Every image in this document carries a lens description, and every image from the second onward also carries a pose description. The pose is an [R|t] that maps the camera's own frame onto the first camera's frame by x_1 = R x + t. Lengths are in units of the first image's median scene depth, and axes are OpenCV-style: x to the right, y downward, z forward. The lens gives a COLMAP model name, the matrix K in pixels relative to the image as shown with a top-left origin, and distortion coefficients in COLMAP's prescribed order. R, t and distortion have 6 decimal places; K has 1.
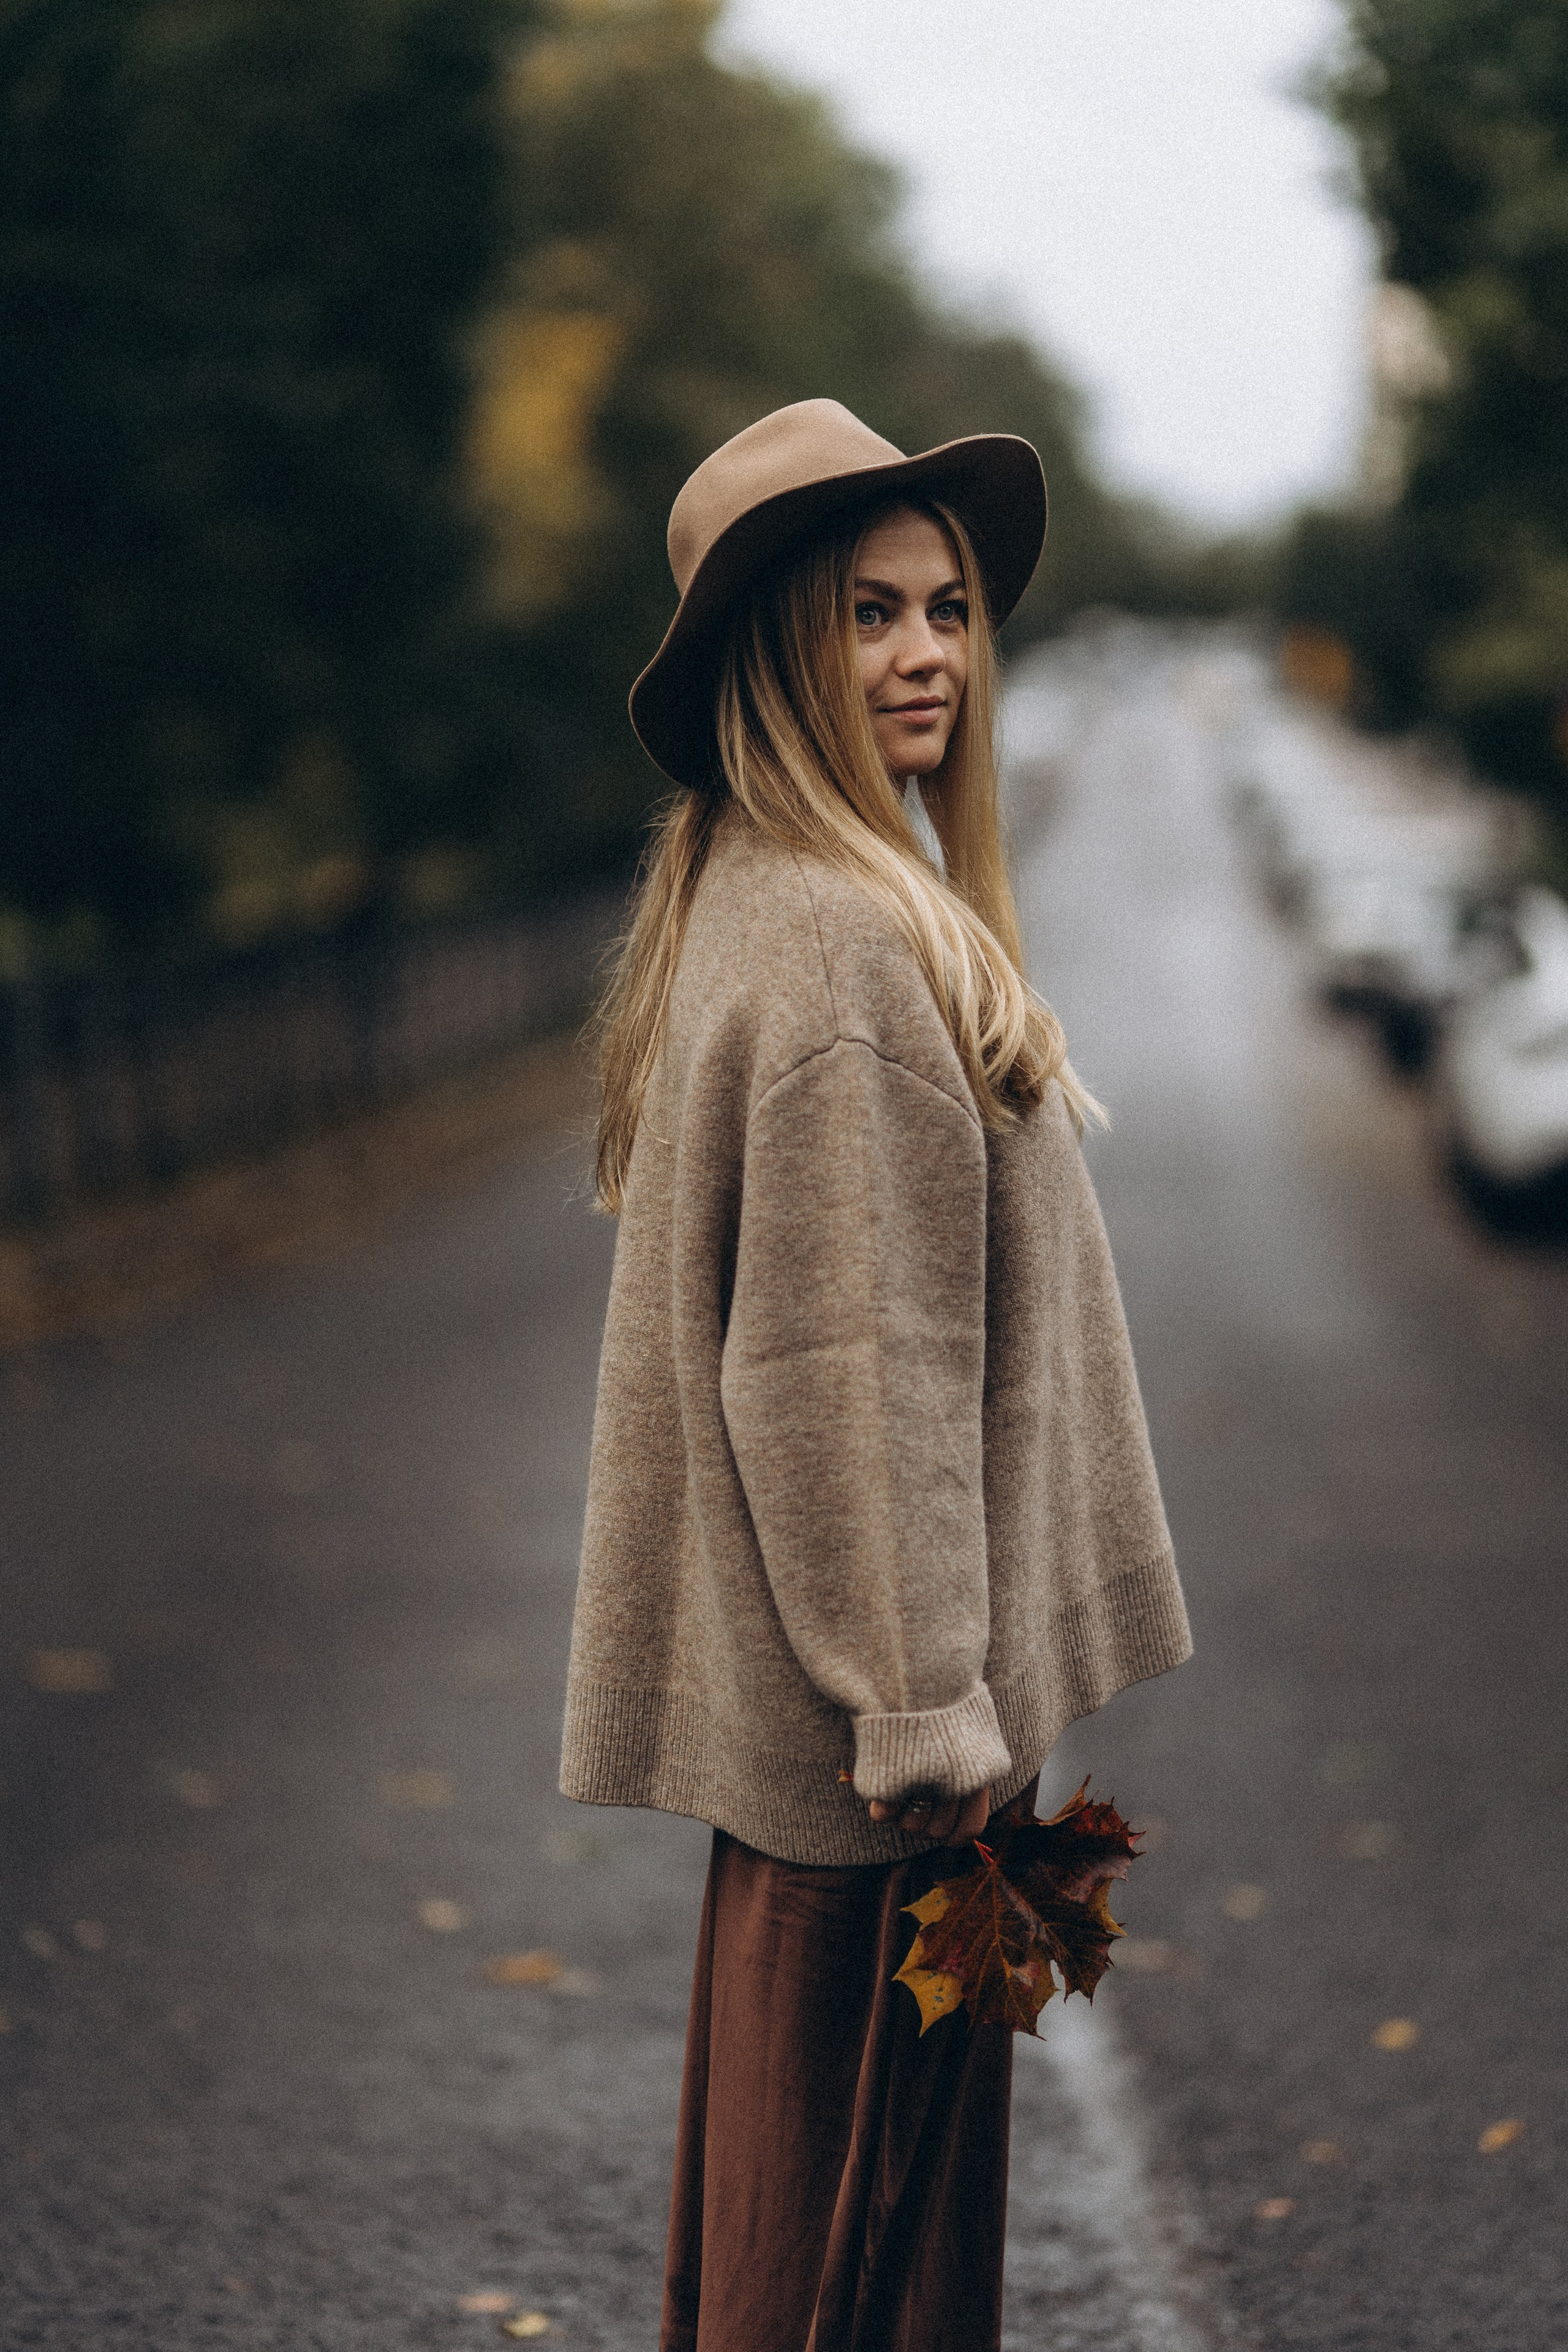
lens RADIAL K [[5643.0, 0, 774.0], [0, 5643.0, 1173.6], [0, 0, 1]] dist [0.762987, -8.564155]
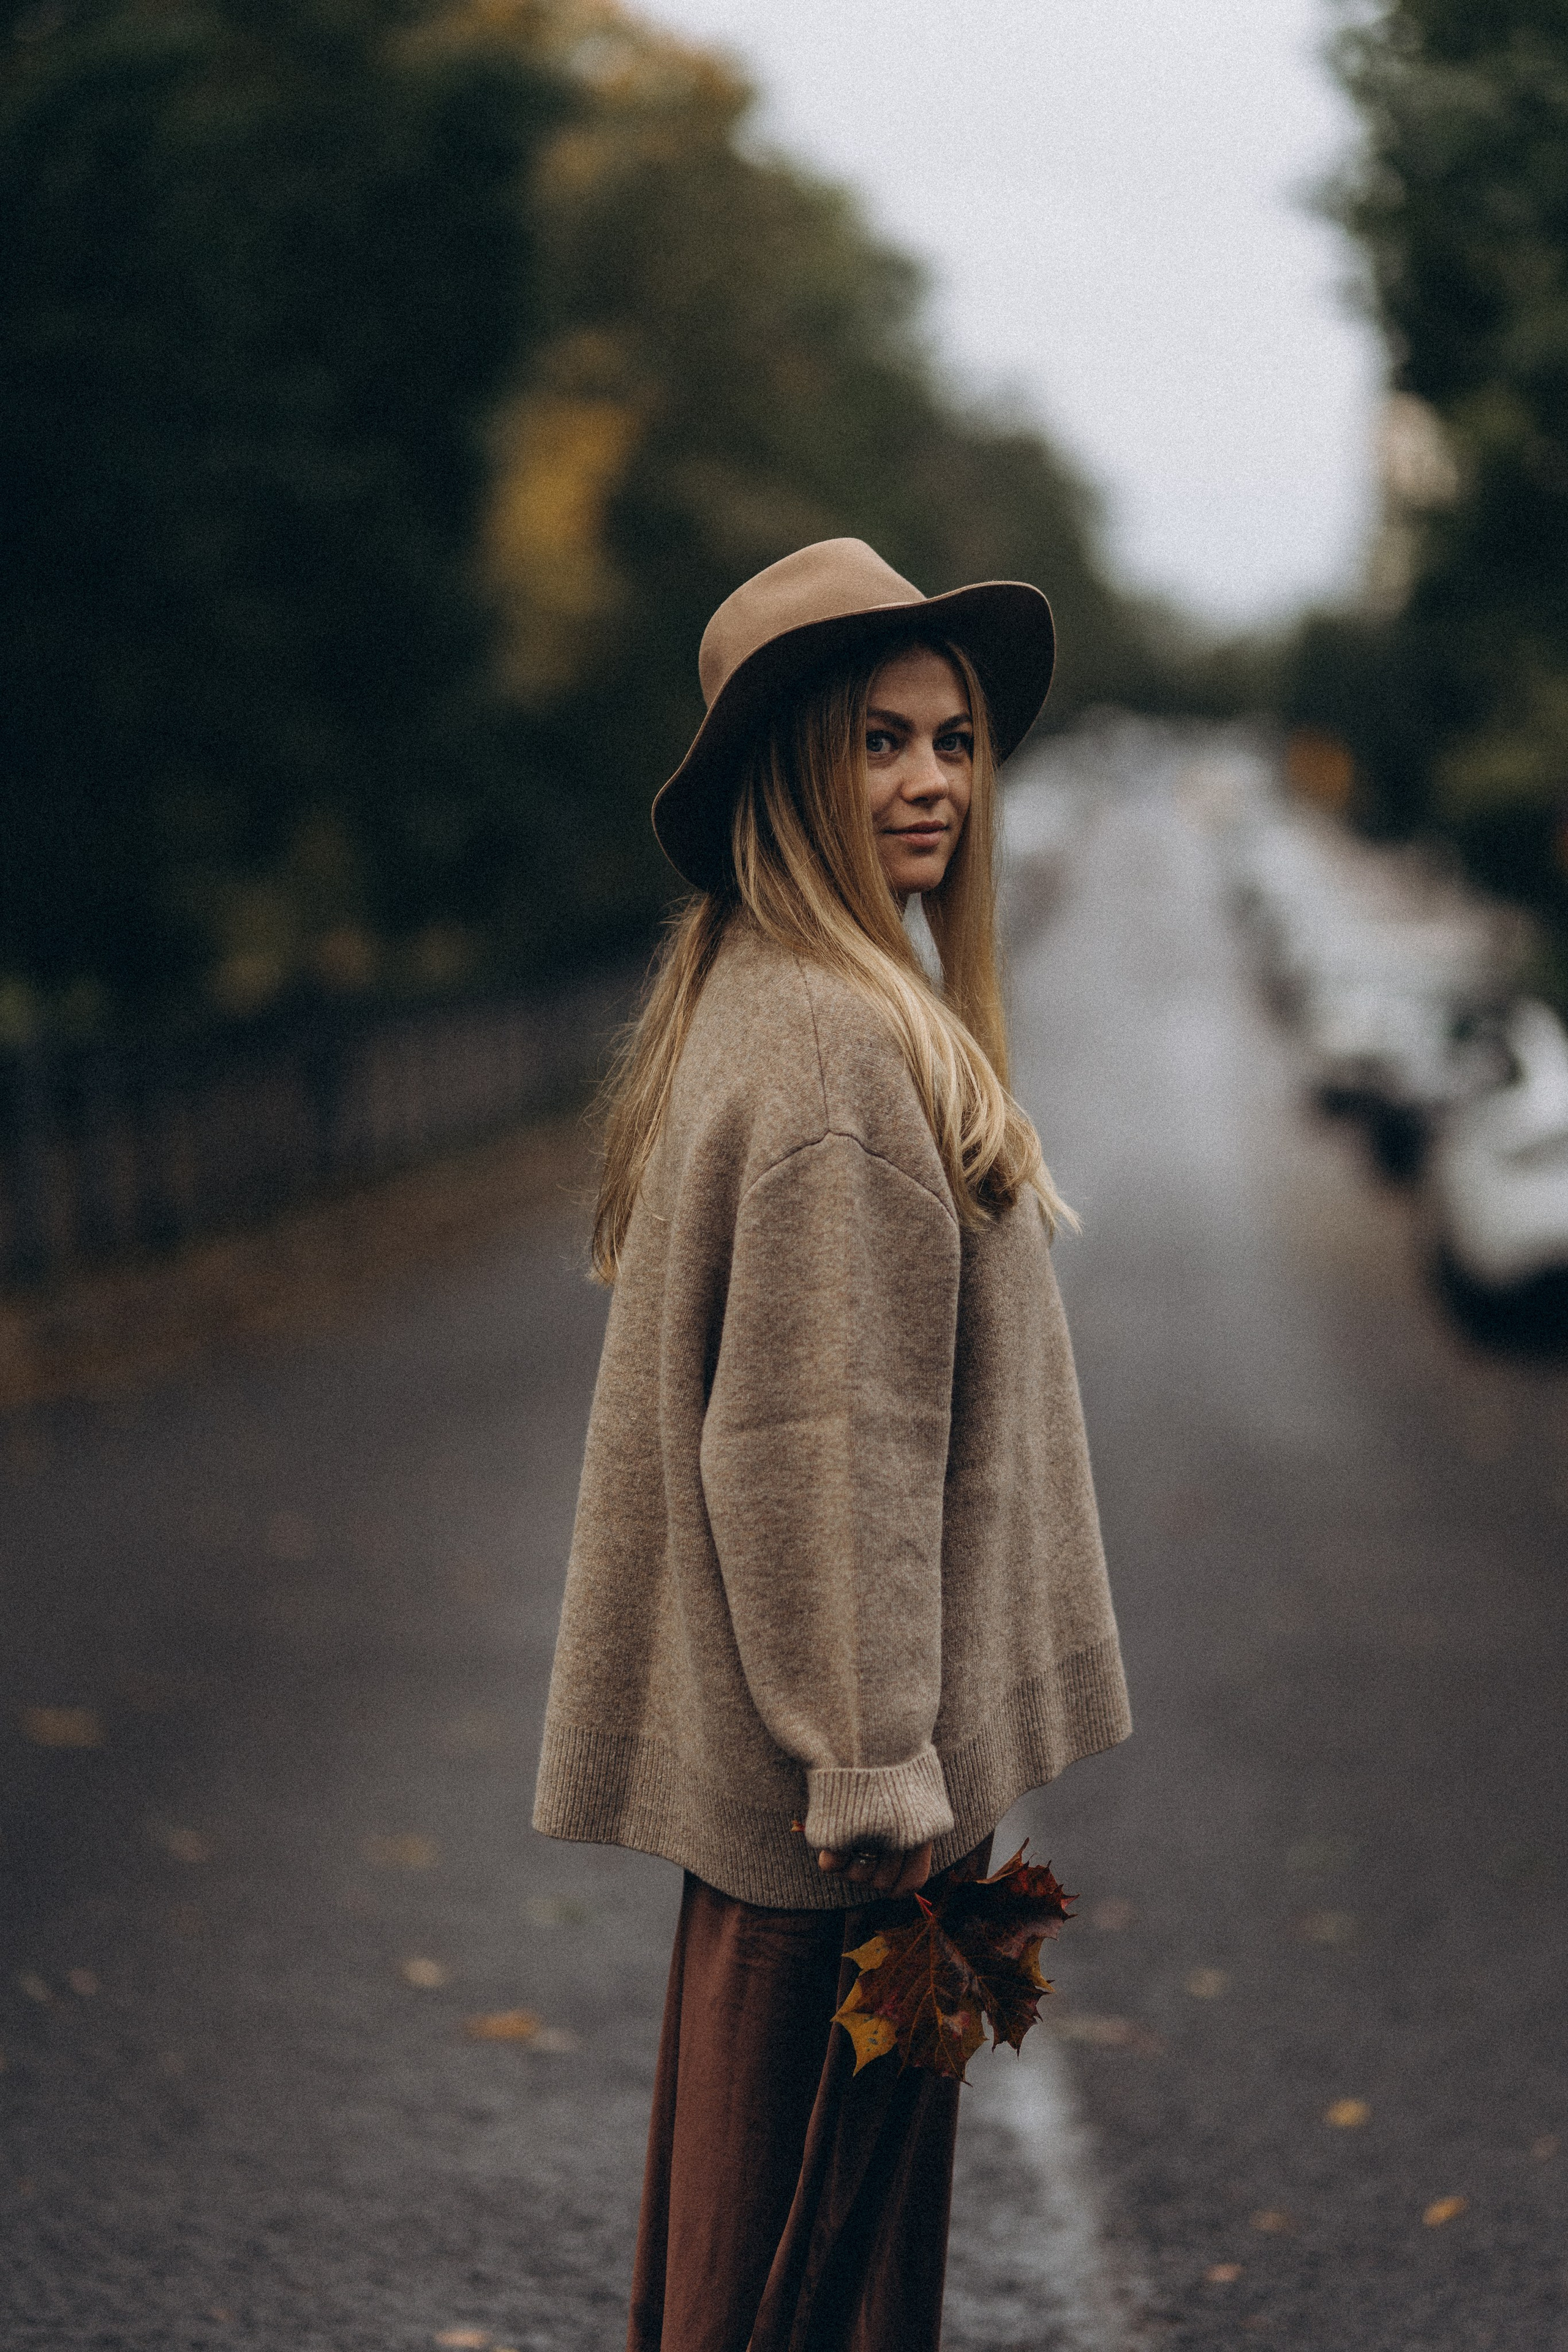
lens RADIAL K [[5643.0, 0, 774.0], [0, 5643.0, 1173.6], [0, 0, 1]] dist [0.762987, -8.564155]
pose [[0.999577, 0.029066, 0.001073, -0.000227], [-0.029047, 0.999467, -0.014919, -0.000099], [-0.001506, 0.014882, 0.999888, -0.011276]]
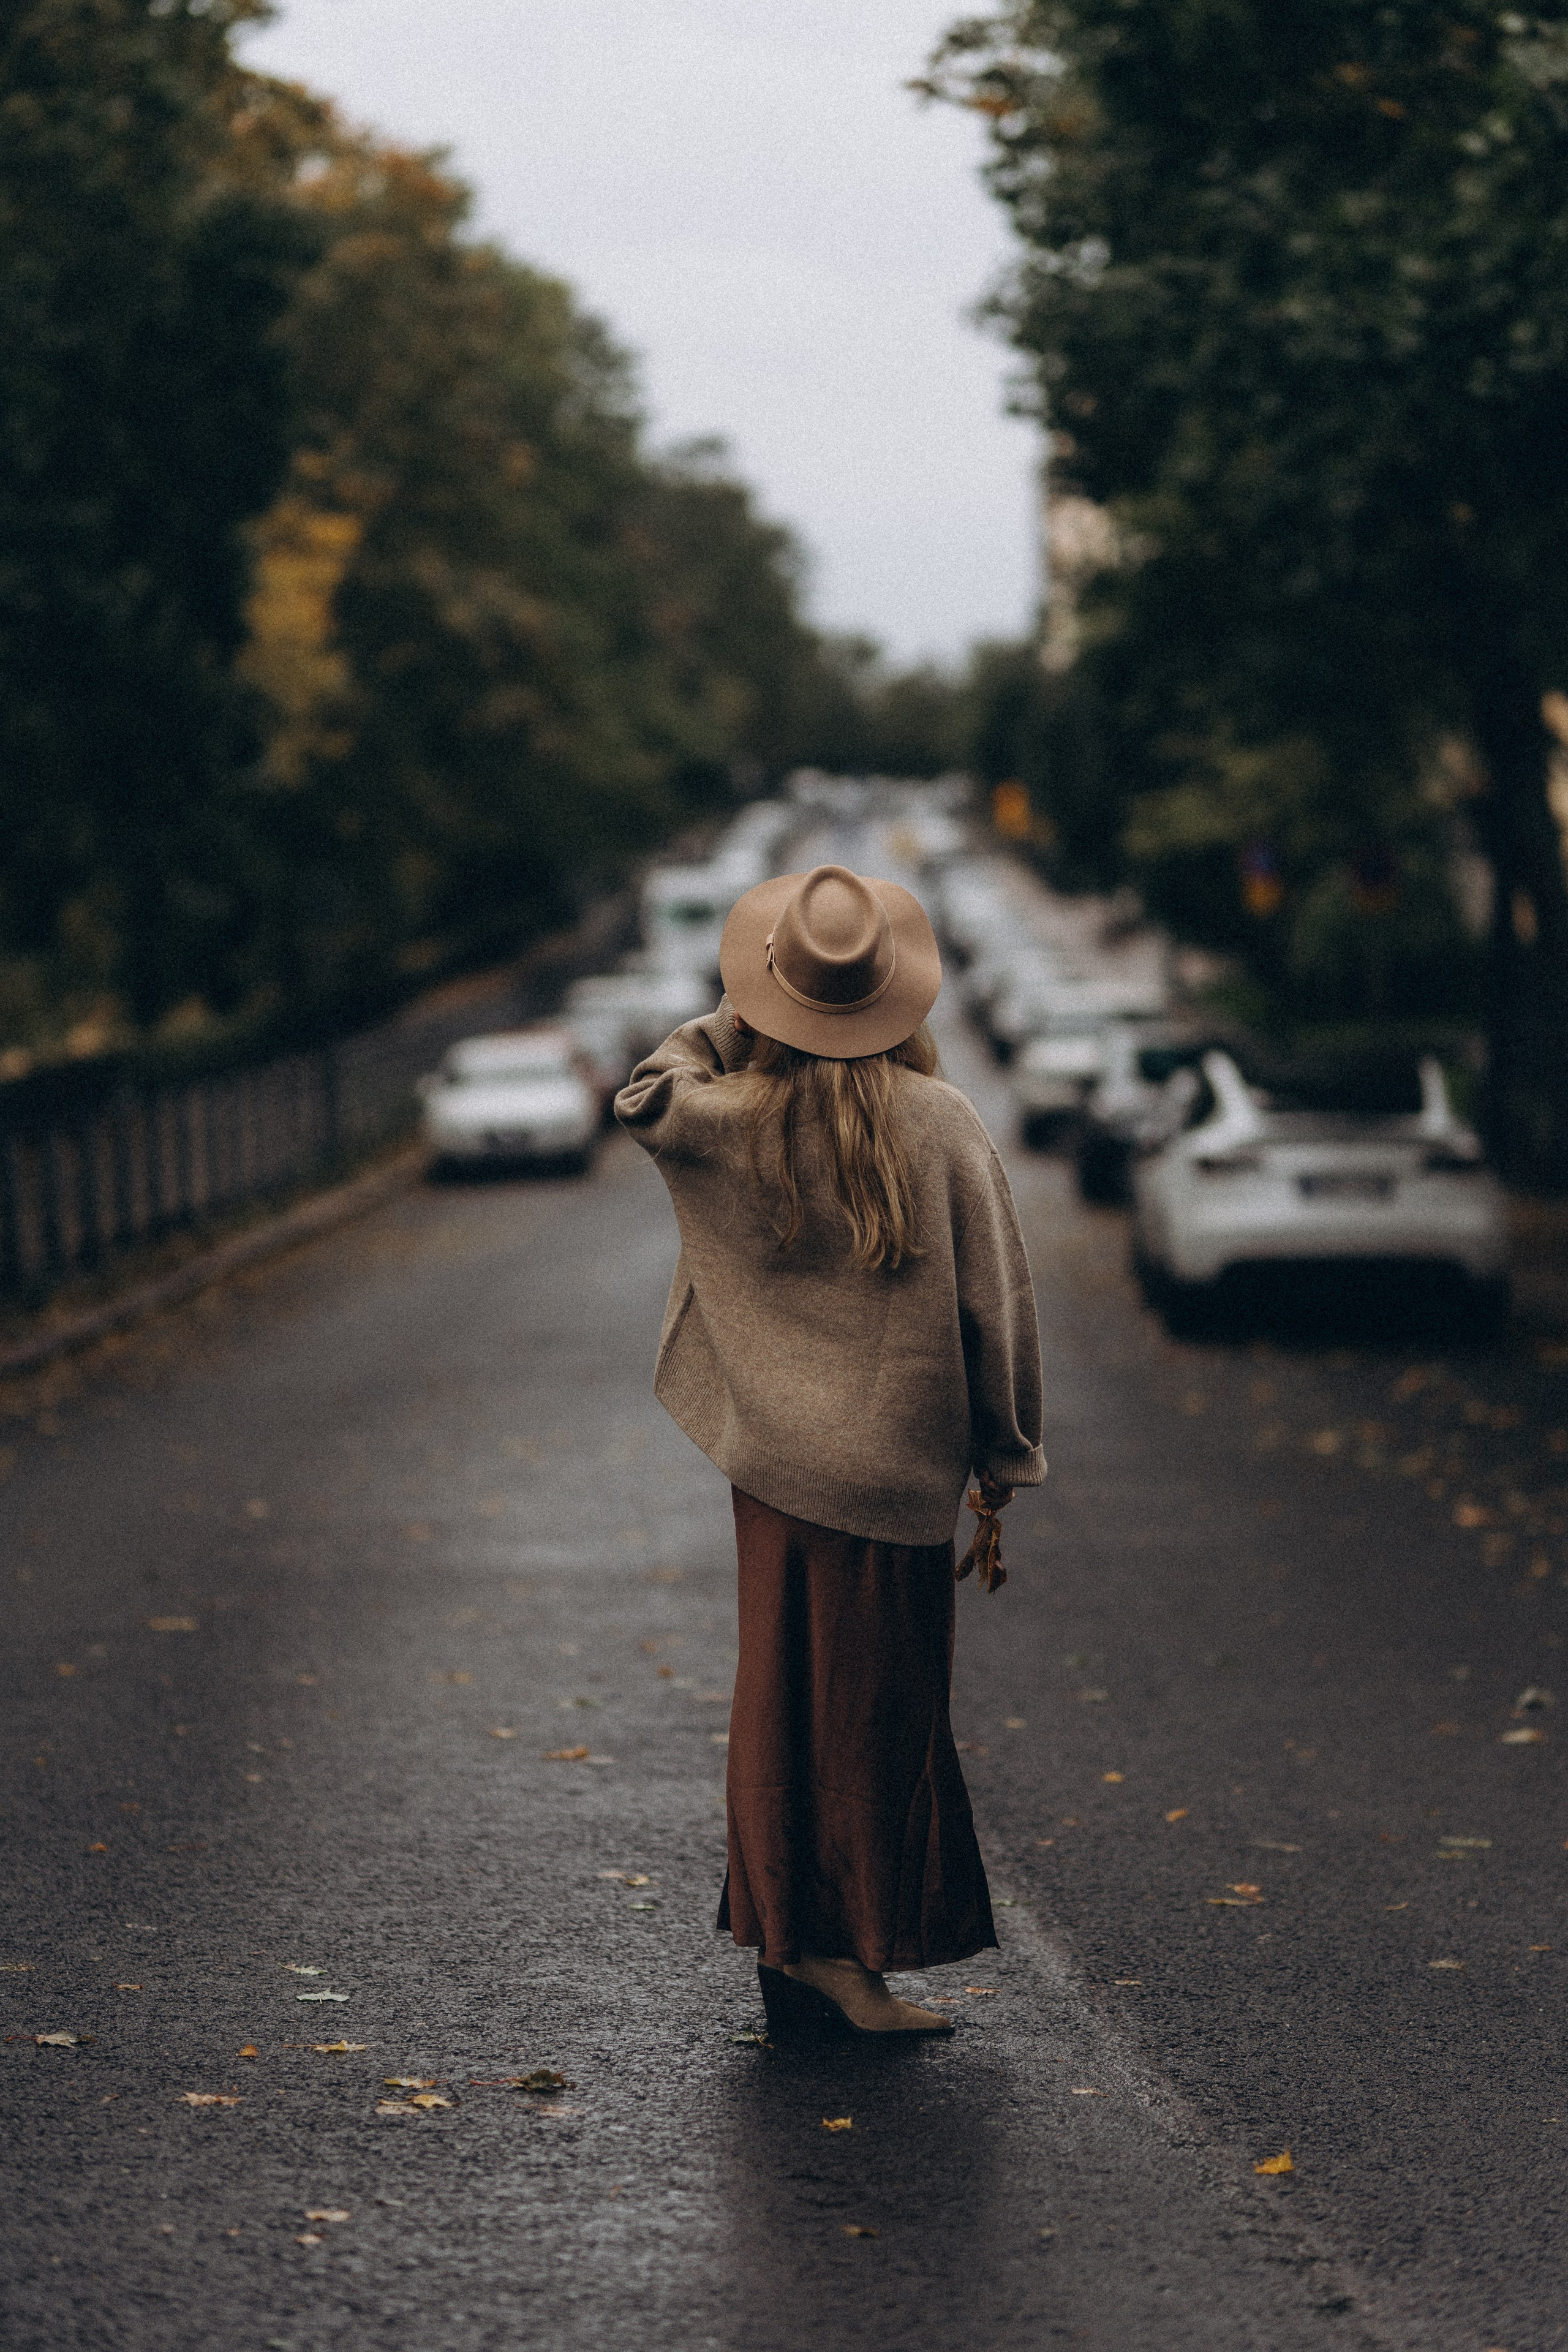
lens RADIAL K [[5643.0, 0, 774.0], [0, 5643.0, 1173.6], [0, 0, 1]] dist [0.762987, -8.564155]
pose [[0.998559, -0.008151, 0.053039, -0.023947], [0.009391, 0.999687, -0.023168, 0.005074], [-0.052833, 0.023632, 0.998324, -0.203940]]
